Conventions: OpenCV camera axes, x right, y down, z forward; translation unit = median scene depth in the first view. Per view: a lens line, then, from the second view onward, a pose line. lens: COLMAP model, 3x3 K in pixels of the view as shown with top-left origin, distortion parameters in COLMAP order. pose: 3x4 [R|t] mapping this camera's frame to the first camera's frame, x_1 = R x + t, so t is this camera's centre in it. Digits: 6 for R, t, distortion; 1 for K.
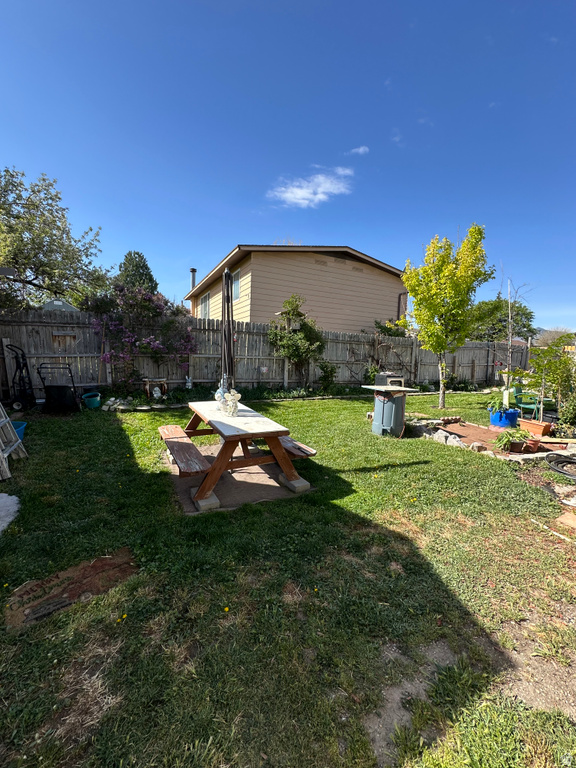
lens RADIAL K [[316.8, 0, 285.1], [0, 316.8, 383.8], [0, 0, 1]] dist [-0.010544, 0.002380]
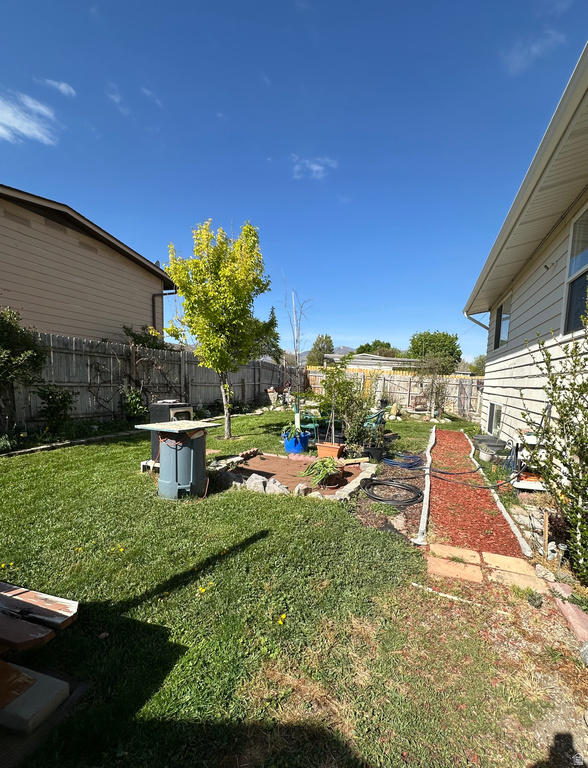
lens RADIAL K [[345.3, 0, 315.5], [0, 345.3, 423.7], [0, 0, 1]] dist [-0.003288, 0.002062]
pose [[0.694140, -0.100086, 0.712848, 0.008728], [0.058304, 0.994850, 0.082907, -0.037242], [-0.717475, -0.015987, 0.696401, 0.306783]]
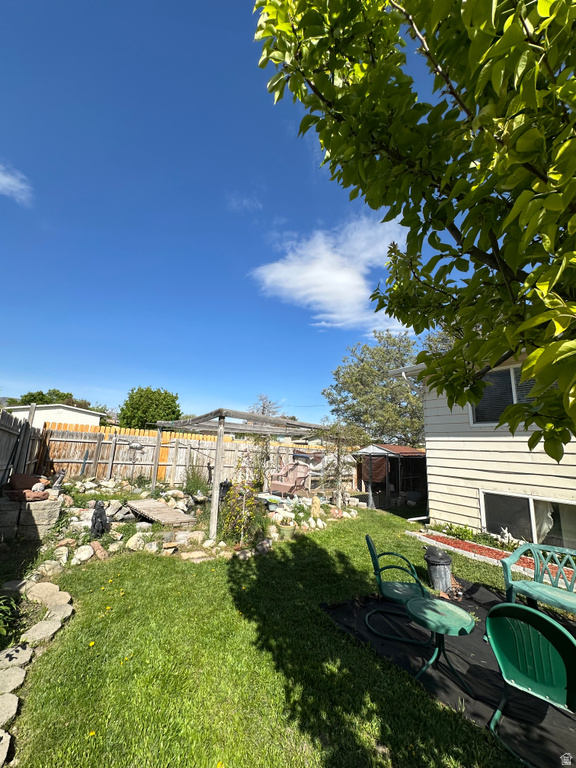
lens RADIAL K [[316.8, 0, 292.2], [0, 316.8, 382.5], [0, 0, 1]] dist [-0.010544, 0.002380]
pose [[-0.101320, 0.161801, 0.981608, 0.635480], [0.054821, 0.986095, -0.156882, -0.197234], [-0.993342, 0.037917, -0.108781, 1.608108]]
